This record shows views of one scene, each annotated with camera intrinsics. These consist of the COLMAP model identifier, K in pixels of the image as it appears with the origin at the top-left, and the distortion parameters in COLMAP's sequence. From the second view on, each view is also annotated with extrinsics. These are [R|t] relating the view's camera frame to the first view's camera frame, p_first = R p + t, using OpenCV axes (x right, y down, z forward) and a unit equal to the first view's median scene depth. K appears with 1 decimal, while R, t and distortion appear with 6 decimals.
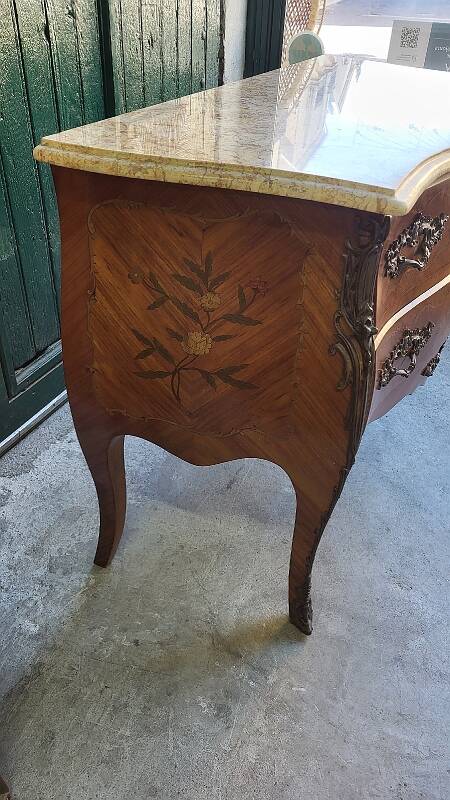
lens RADIAL K [[622.5, 0, 231.3], [0, 622.5, 409.5], [0, 0, 1]] dist [0.040574, -0.024158]
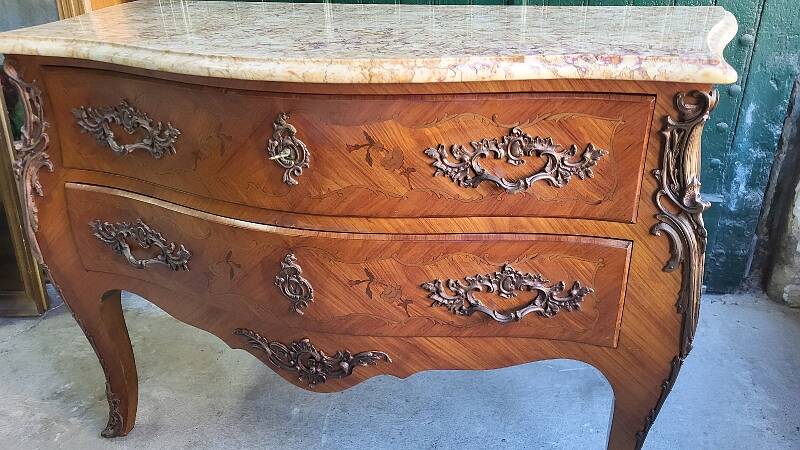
lens RADIAL K [[622.5, 0, 396.7], [0, 622.5, 220.9], [0, 0, 1]] dist [0.040574, -0.024158]
pose [[0.132045, 0.379725, -0.915627, 1.373149], [-0.554037, 0.794230, 0.249481, -0.660831], [0.821953, 0.474349, 0.315256, 1.139042]]
